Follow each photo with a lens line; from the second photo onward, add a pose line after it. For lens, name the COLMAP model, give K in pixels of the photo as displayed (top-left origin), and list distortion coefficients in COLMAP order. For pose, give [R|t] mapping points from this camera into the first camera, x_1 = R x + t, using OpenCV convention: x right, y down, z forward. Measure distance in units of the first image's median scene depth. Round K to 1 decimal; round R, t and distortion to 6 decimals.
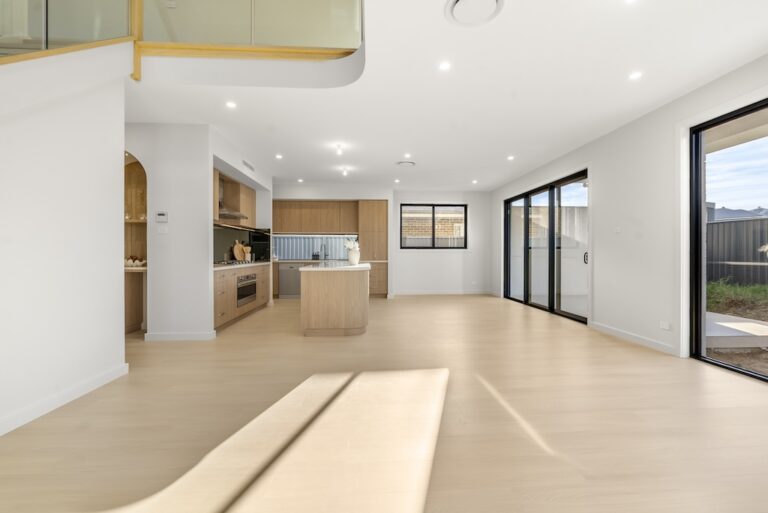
lens RADIAL K [[341.3, 0, 385.6], [0, 341.3, 253.4], [0, 0, 1]] dist [0.001510, 0.000738]
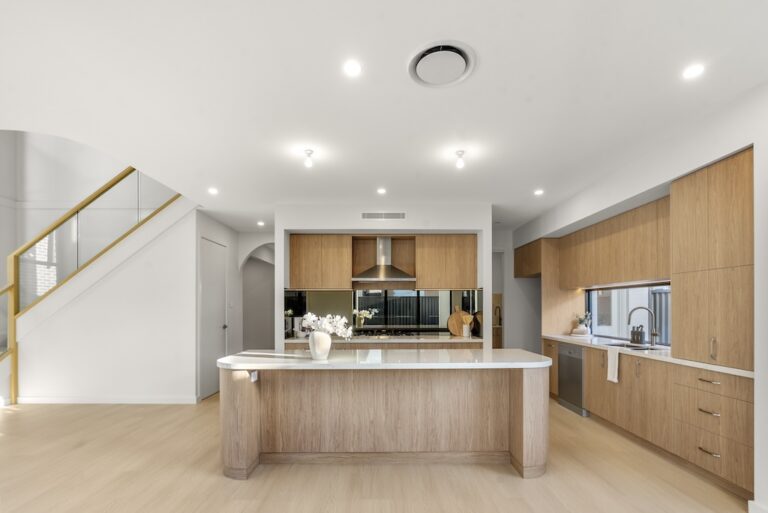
lens RADIAL K [[354.3, 0, 384.4], [0, 354.3, 308.8], [0, 0, 1]] dist [-0.001726, 0.000058]
pose [[-0.039409, 0.000947, -0.999223, 0.400609], [-0.000538, 0.999999, 0.000969, -0.038633], [0.999223, 0.000576, -0.039409, 0.987867]]
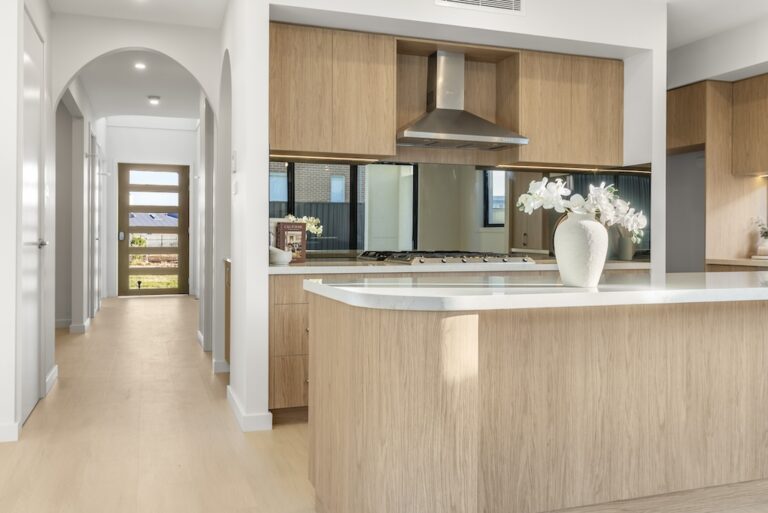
lens RADIAL K [[679.3, 0, 385.9], [0, 679.3, 237.0], [0, 0, 1]] dist [0.012159, 0.011131]
pose [[0.290425, -0.000151, -0.956898, 0.263251], [-0.005596, 0.999983, -0.001856, 0.003662], [0.956881, 0.005894, 0.290419, 0.656473]]
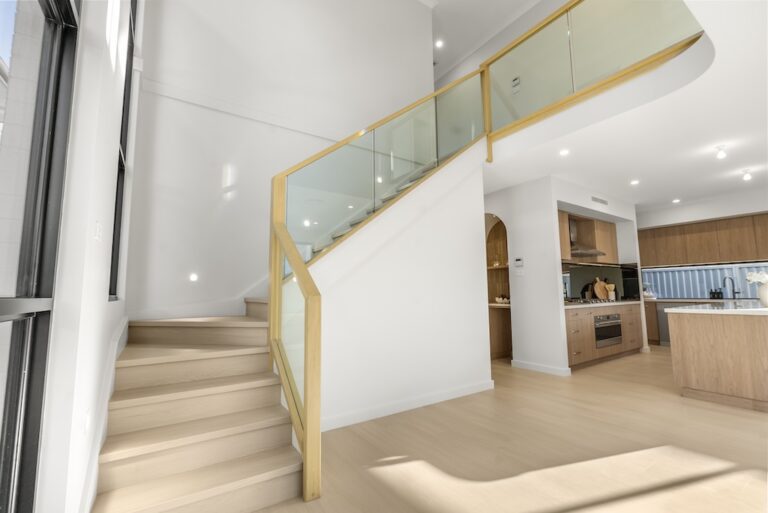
lens RADIAL K [[336.1, 0, 387.7], [0, 336.1, 257.7], [0, 0, 1]] dist [-0.001615, 0.000066]
pose [[0.522450, -0.097234, -0.847108, 0.072413], [0.011669, 0.994199, -0.106921, -0.000952], [0.852590, 0.045976, 0.520554, -0.001443]]
